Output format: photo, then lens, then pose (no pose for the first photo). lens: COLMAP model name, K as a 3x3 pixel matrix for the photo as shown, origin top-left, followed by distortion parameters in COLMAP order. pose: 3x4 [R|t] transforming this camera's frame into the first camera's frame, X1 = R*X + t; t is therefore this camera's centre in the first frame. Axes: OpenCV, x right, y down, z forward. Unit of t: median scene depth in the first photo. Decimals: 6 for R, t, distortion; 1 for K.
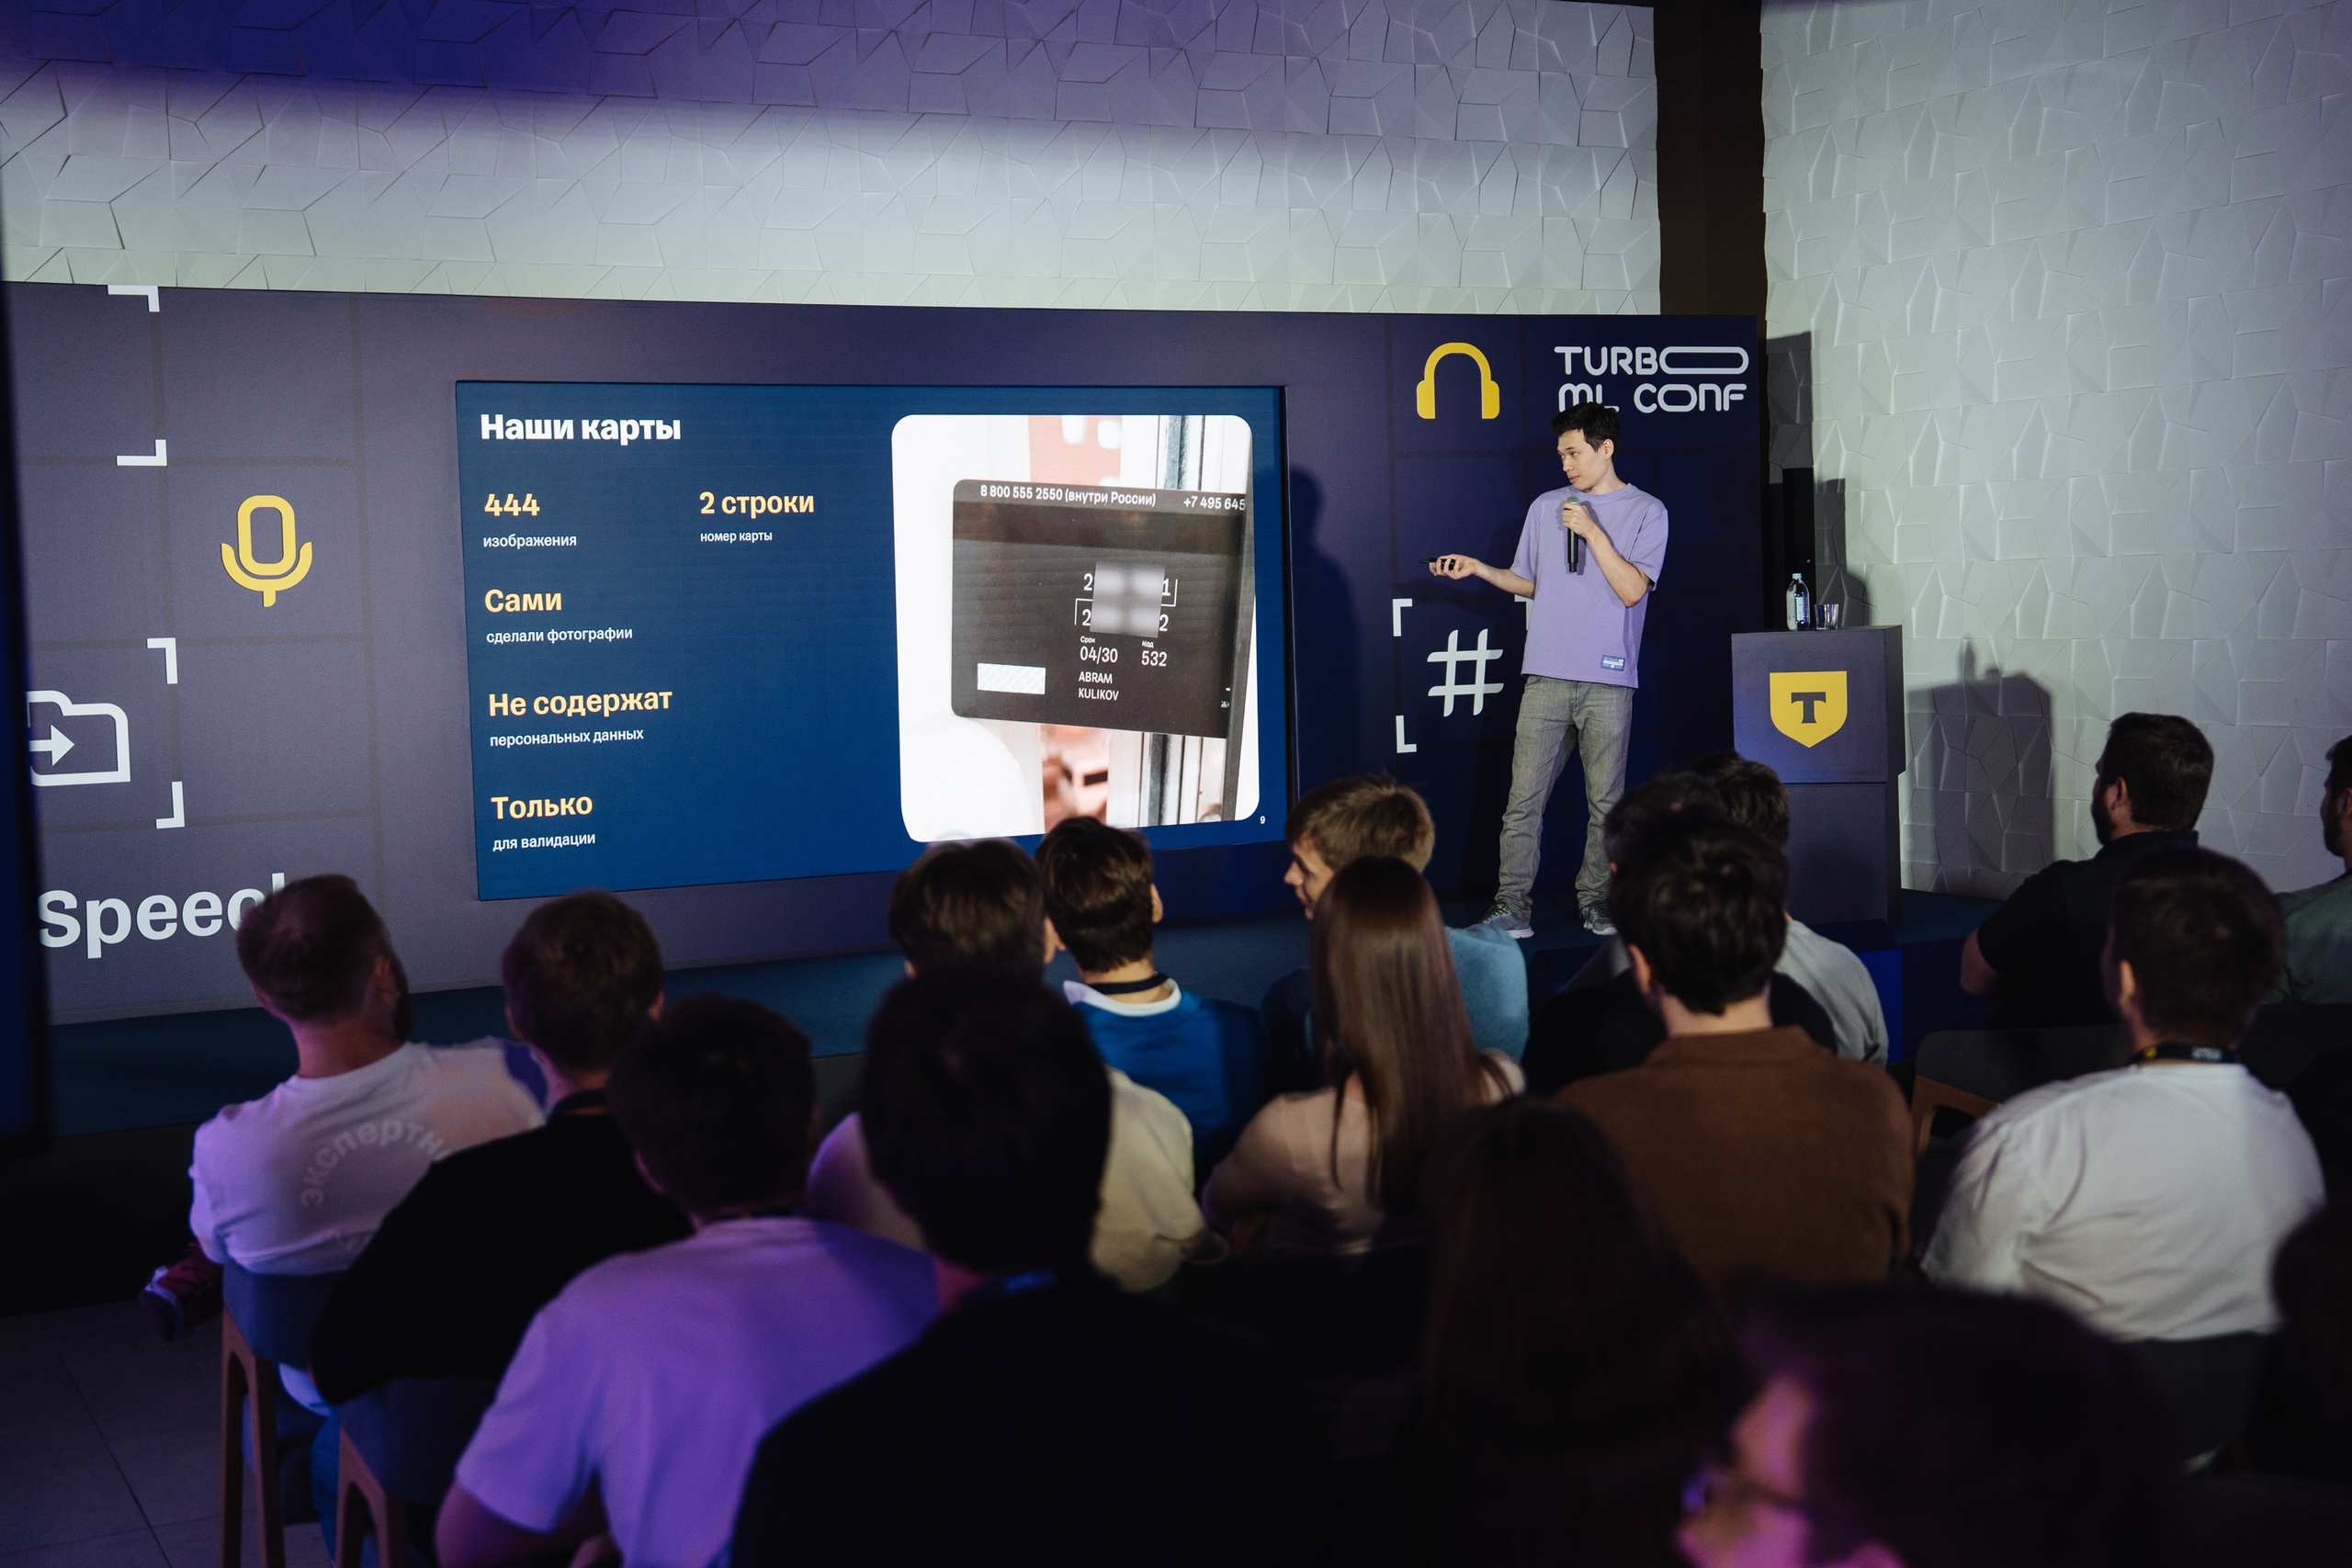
lens RADIAL K [[2856.3, 0, 1253.1], [0, 2856.3, 734.7], [0, 0, 1]] dist [0.045087, 0.087542]
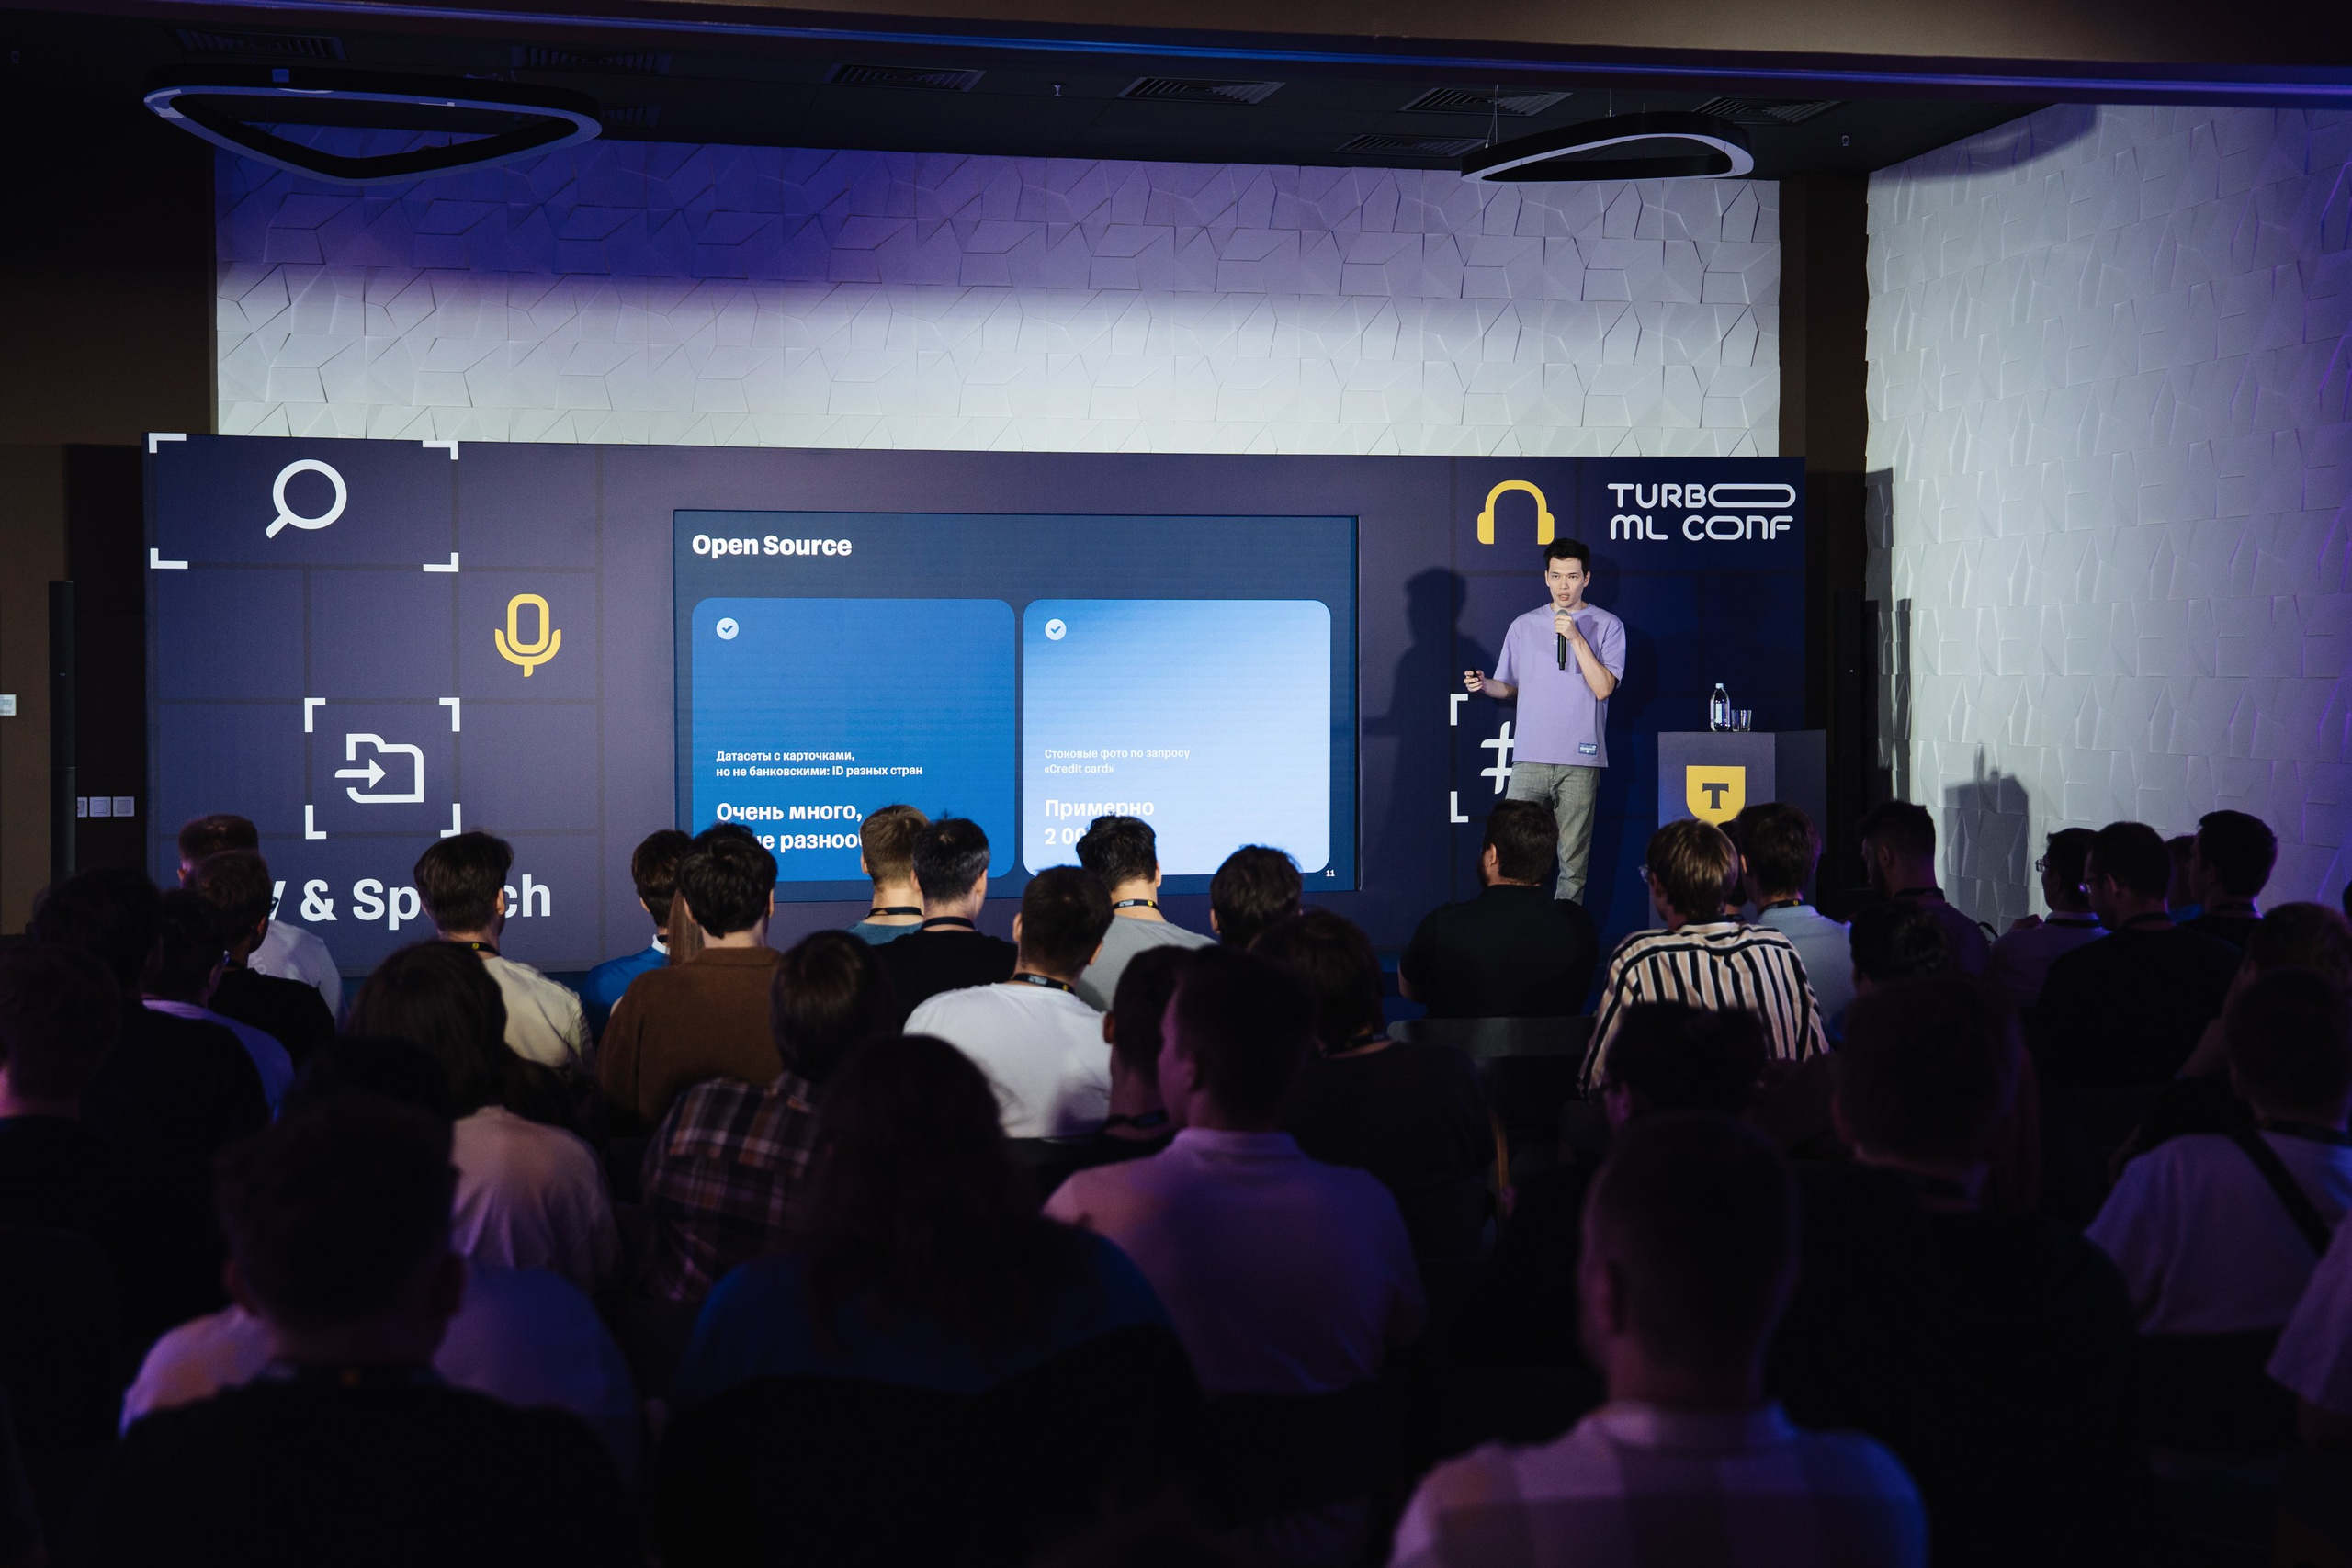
lens RADIAL K [[2949.7, 0, 1253.2], [0, 2949.7, 757.9], [0, 0, 1]] dist [0.073637, 0.050645]
pose [[0.968808, 0.035052, -0.245320, 0.265957], [-0.039231, 0.999156, -0.012168, -0.002327], [0.244687, 0.021413, 0.969366, -0.212623]]
